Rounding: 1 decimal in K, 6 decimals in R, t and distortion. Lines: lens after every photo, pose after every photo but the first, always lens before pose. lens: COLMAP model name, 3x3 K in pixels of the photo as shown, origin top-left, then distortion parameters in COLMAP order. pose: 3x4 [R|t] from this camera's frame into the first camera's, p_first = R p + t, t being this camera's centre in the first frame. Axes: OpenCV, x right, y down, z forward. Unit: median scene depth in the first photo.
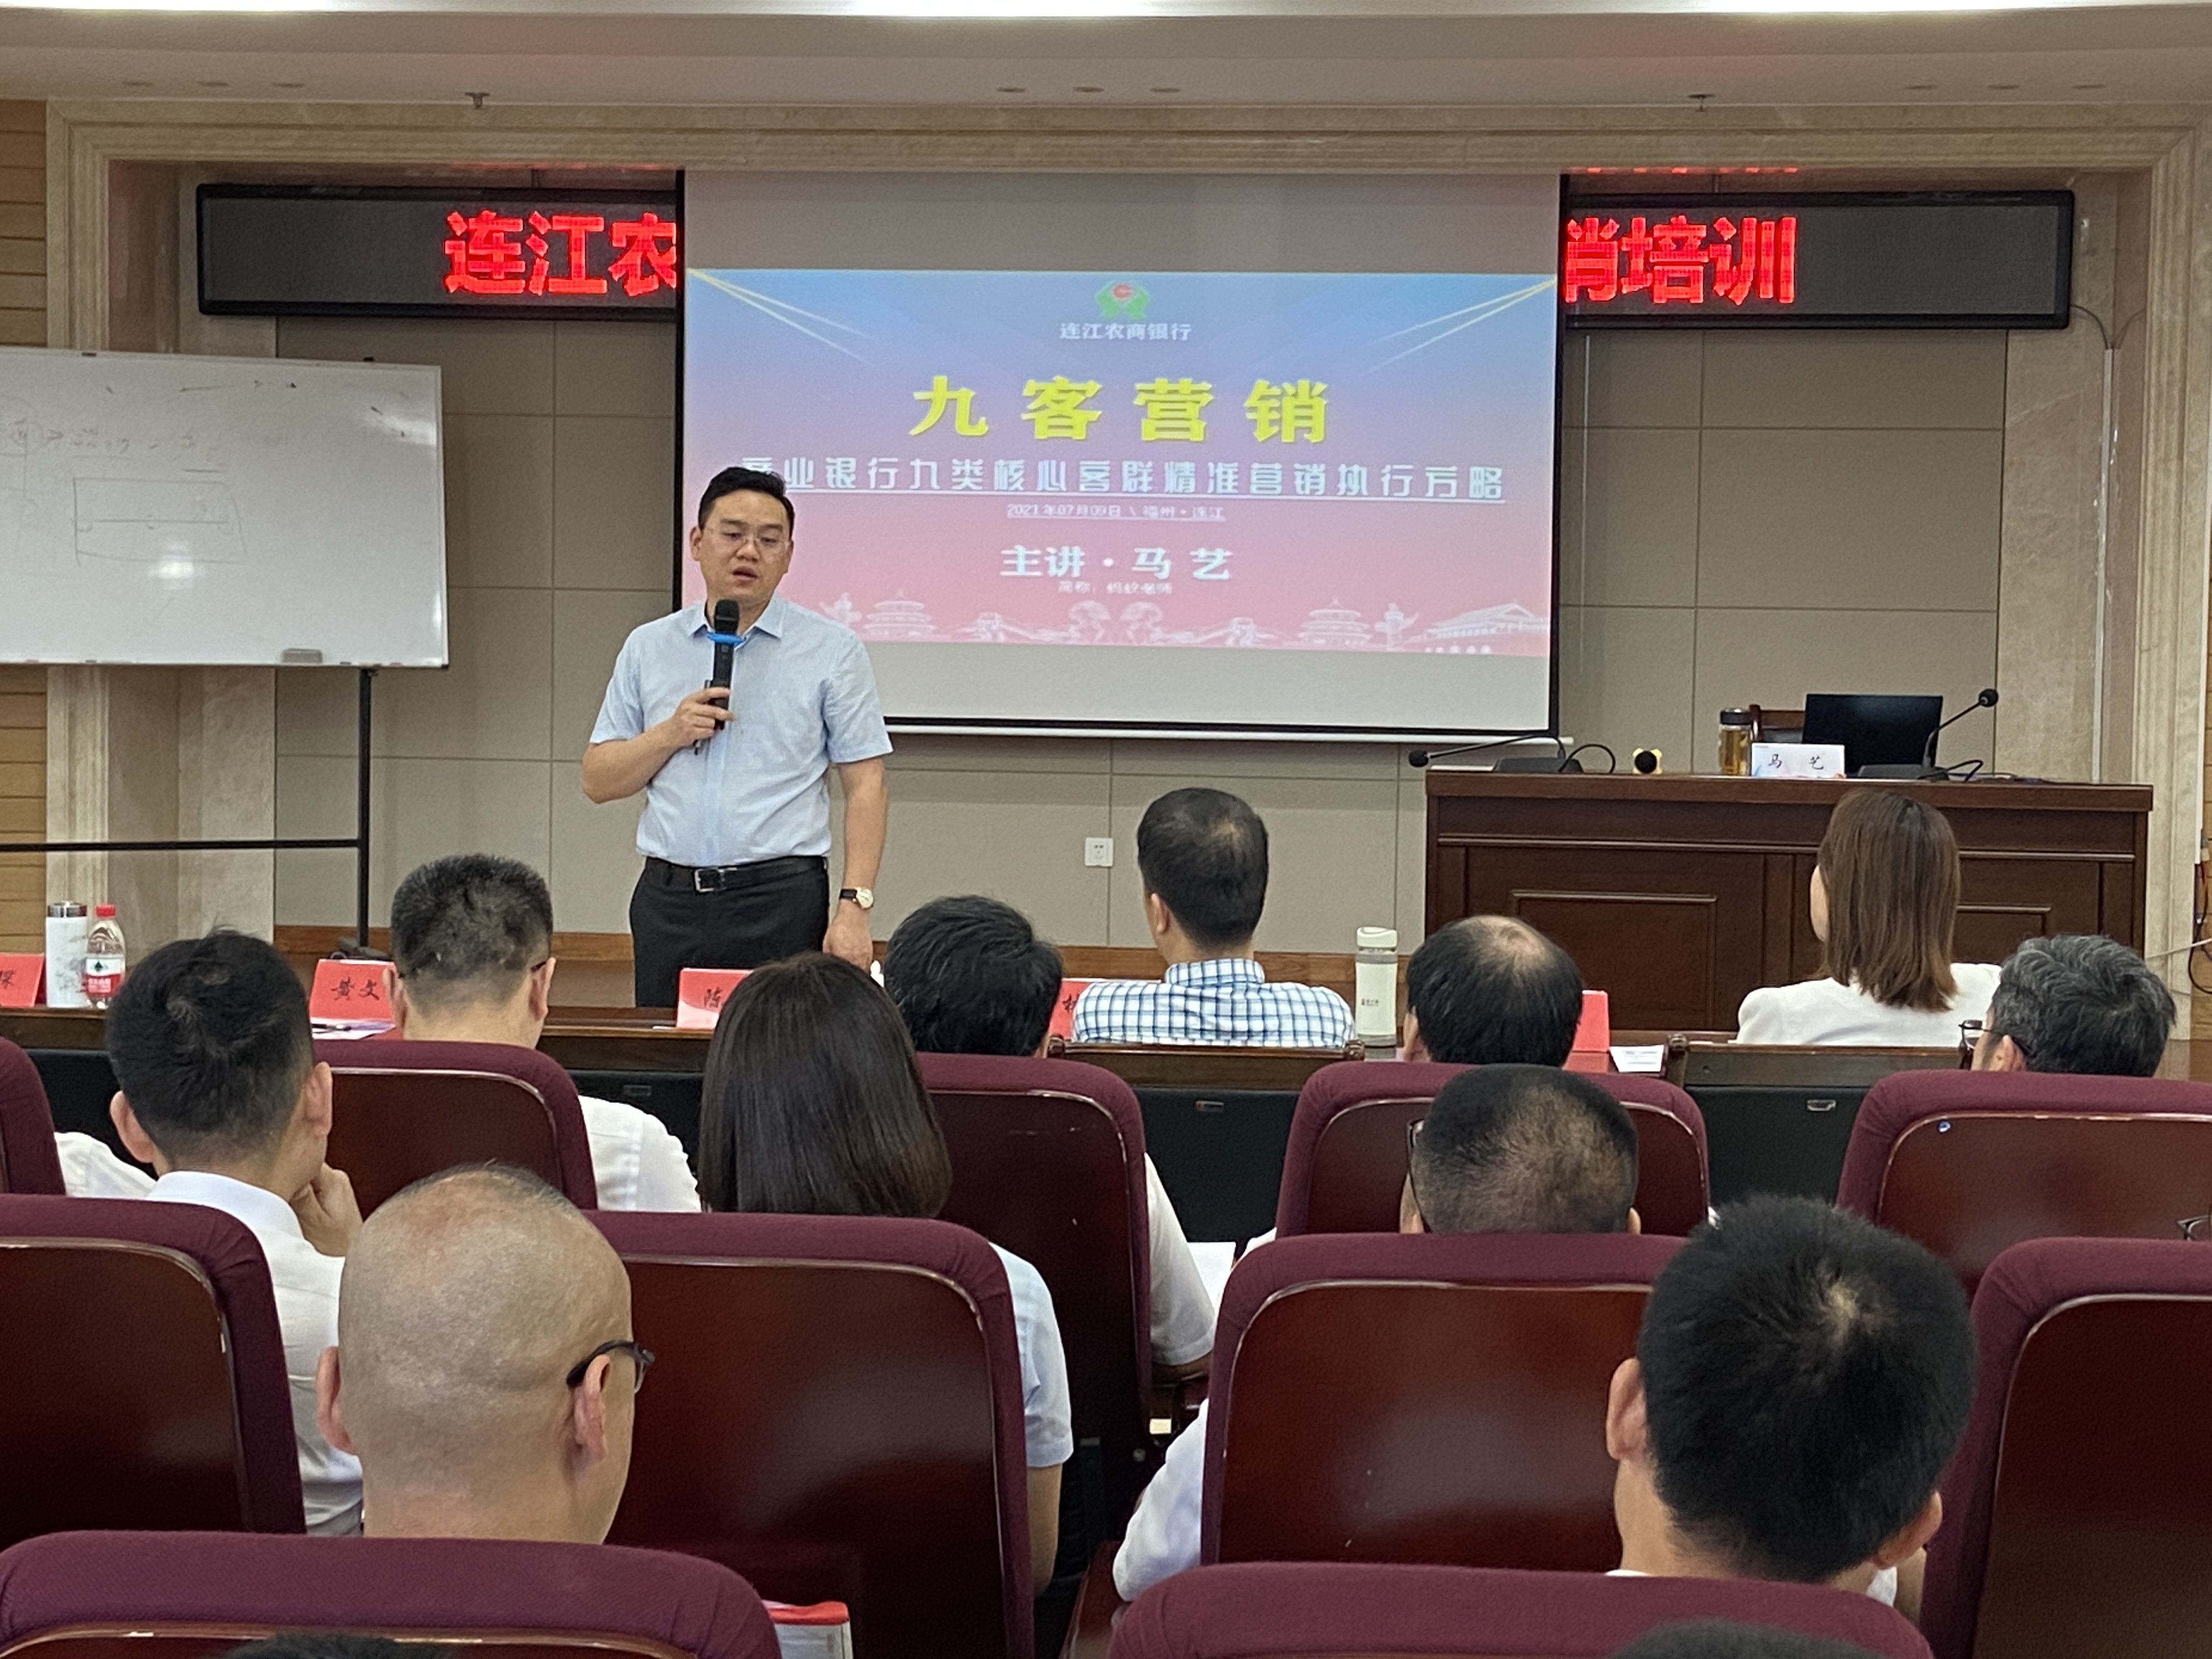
lens RADIAL K [[3627.8, 0, 1164.9], [0, 3627.8, 819.6], [0, 0, 1]] dist [0.079509, 0.000000]
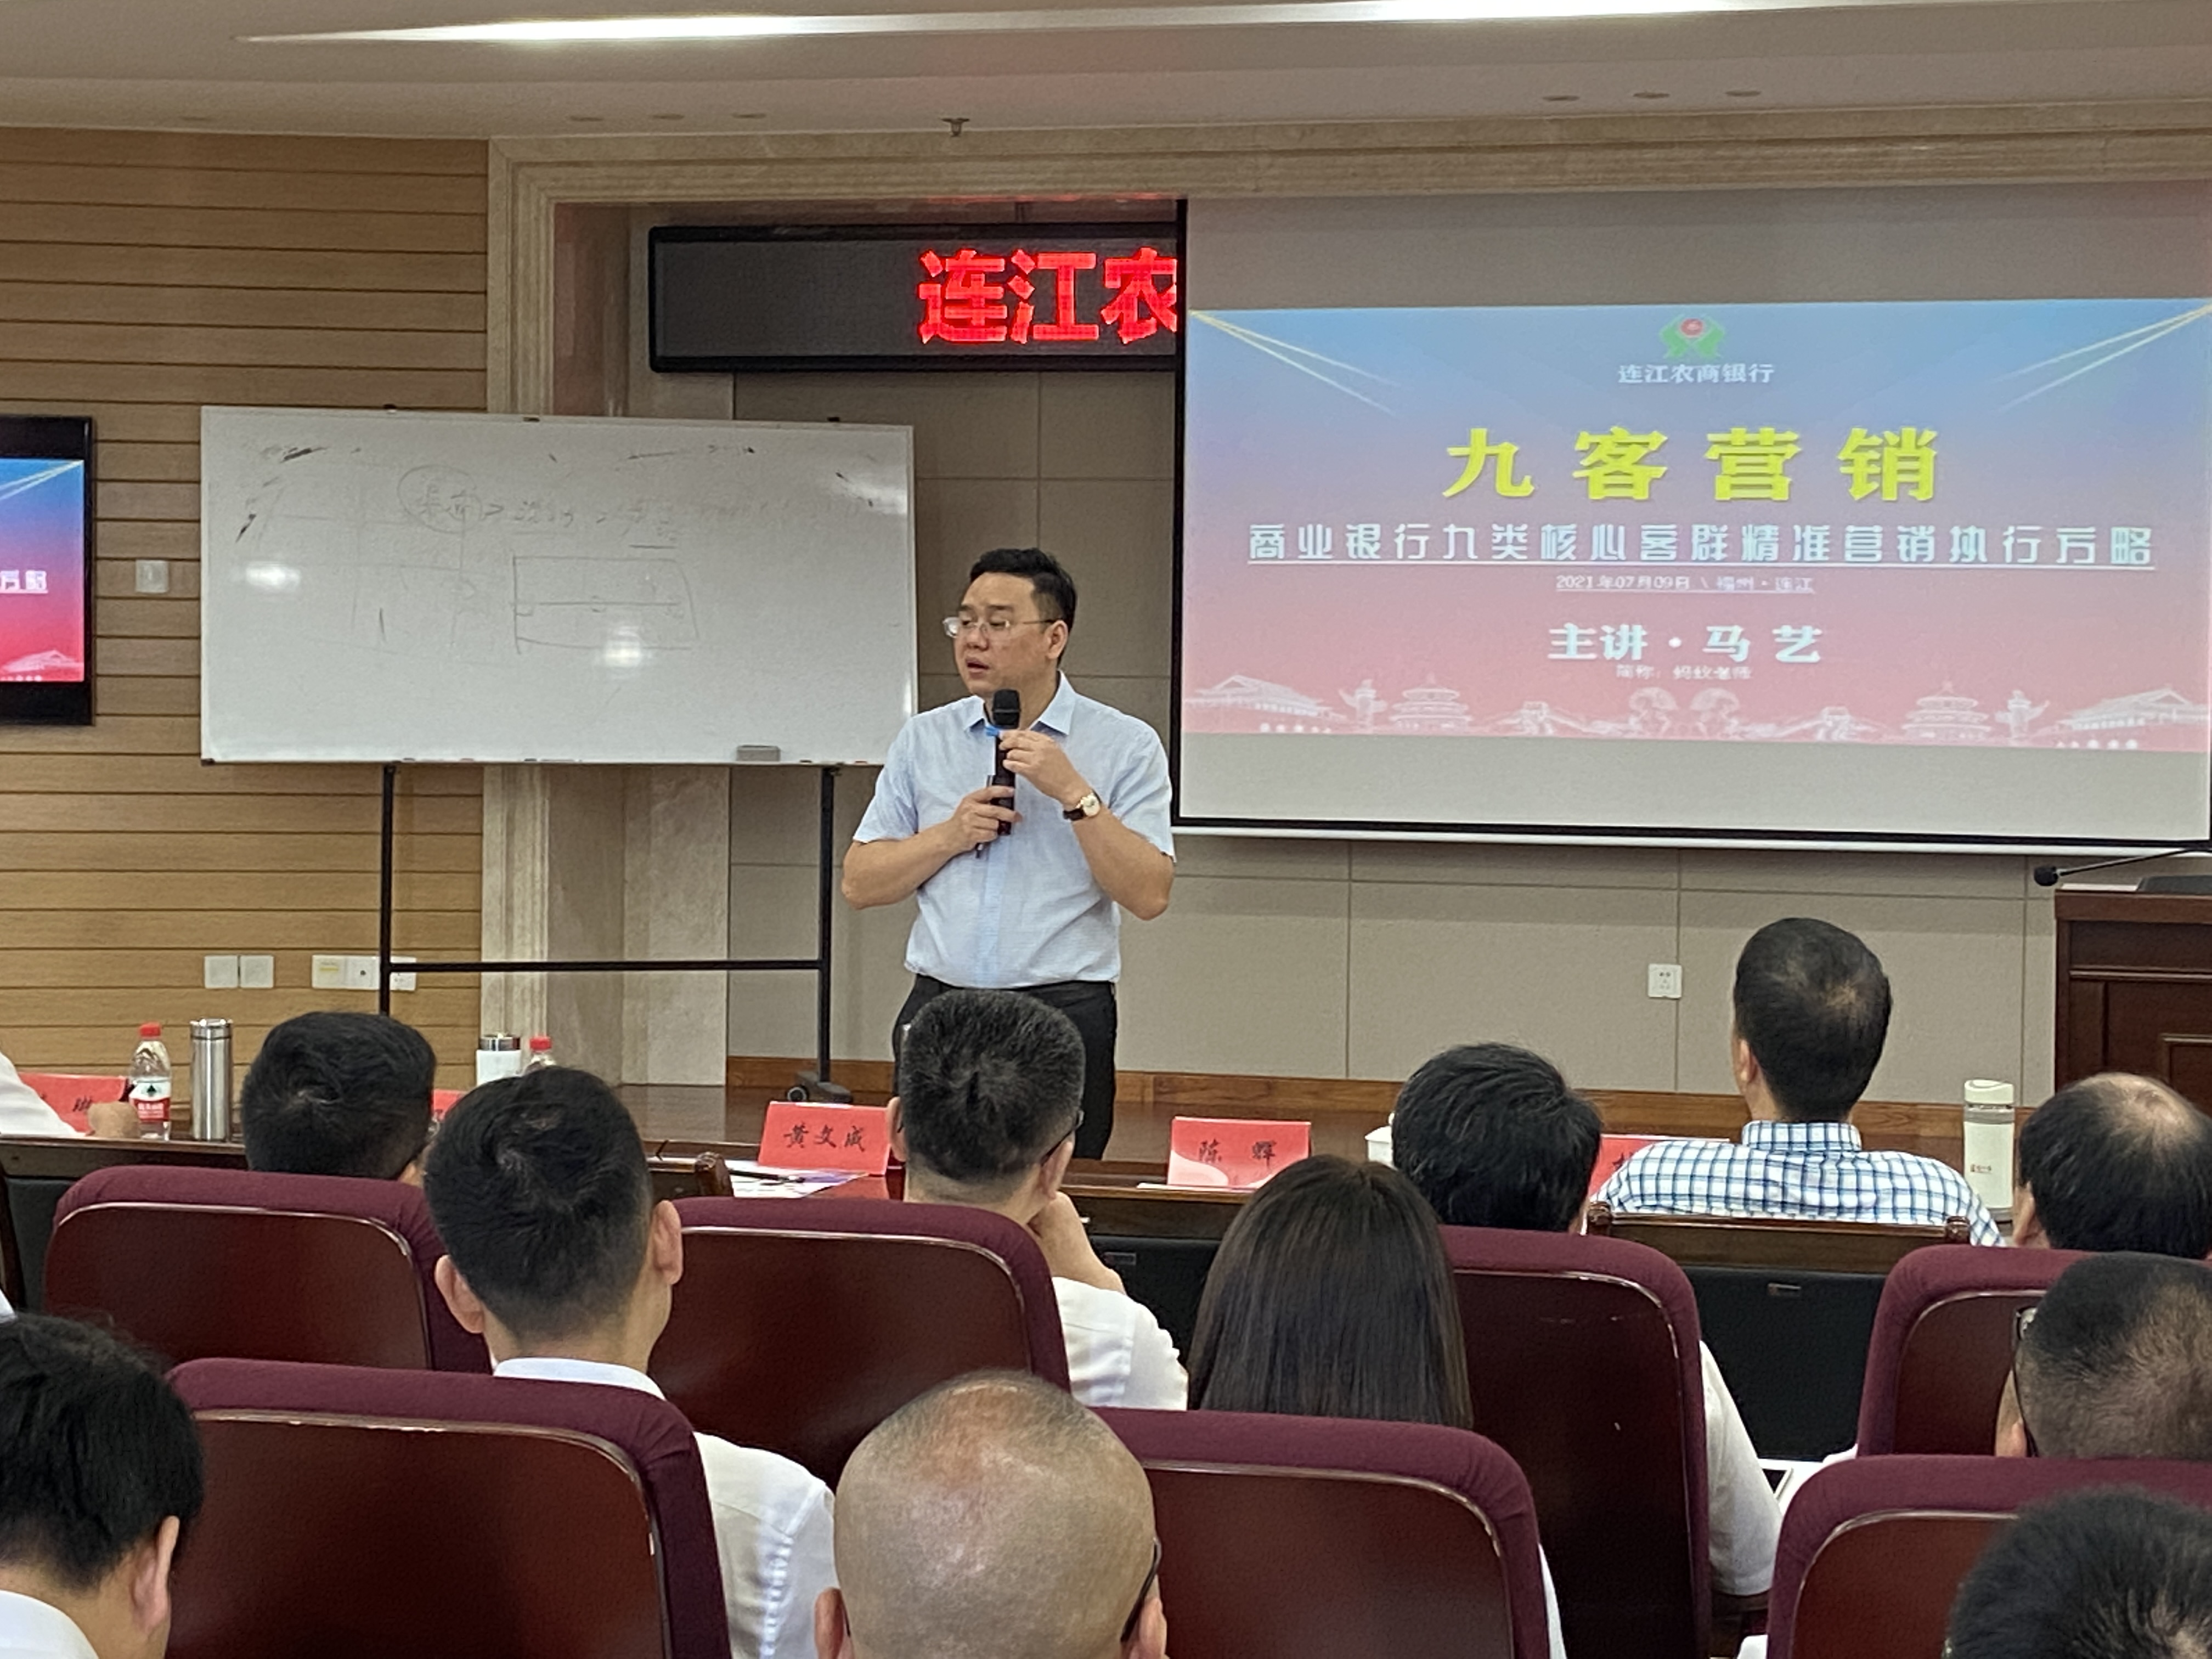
lens RADIAL K [[4265.4, 0, 1096.5], [0, 4265.4, 824.4], [0, 0, 1]] dist [0.085721, 0.000000]
pose [[0.987629, 0.001418, -0.156802, 0.007843], [-0.004862, 0.999755, -0.021581, -0.005951], [0.156733, 0.022077, 0.987394, -0.013063]]
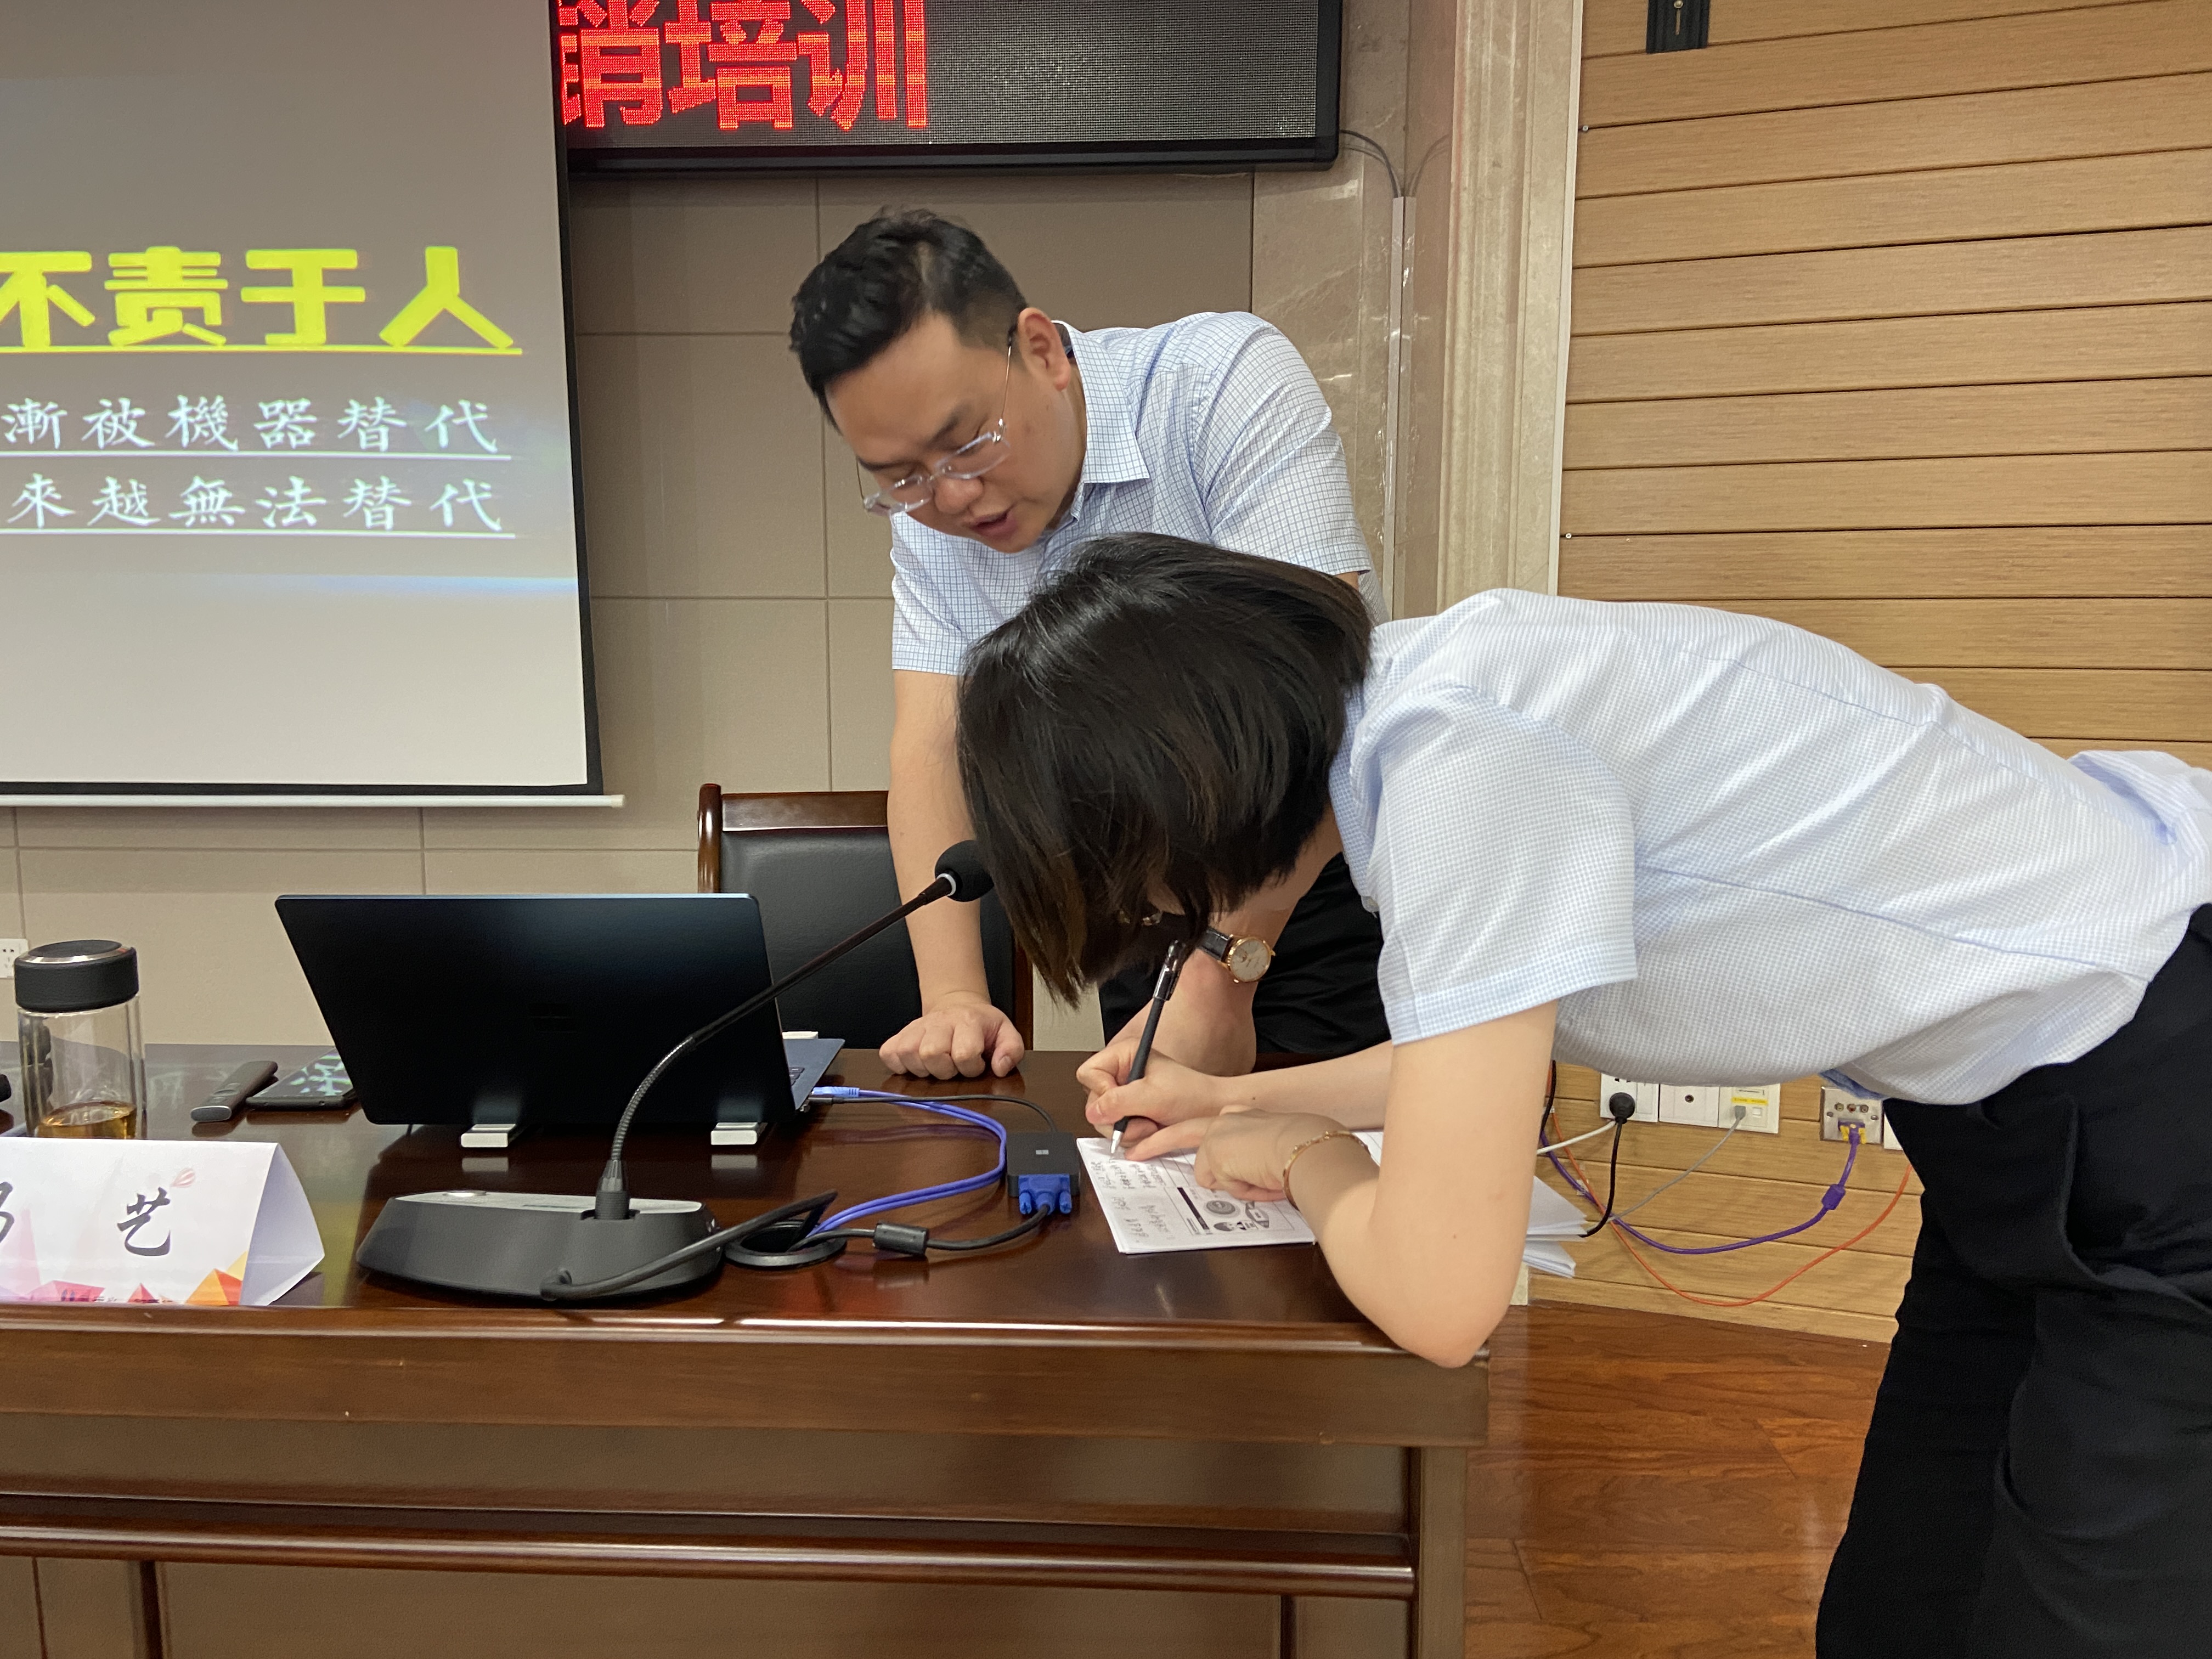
lens RADIAL K [[1651.4, 0, 1100.3], [0, 1651.4, 843.4], [0, 0, 1]] dist [0.070259, 0.001206]
pose [[0.998351, -0.027069, 0.050626, 0.186091], [0.022558, 0.995895, 0.087655, -0.038954], [-0.052791, -0.086368, 0.994864, 0.691018]]
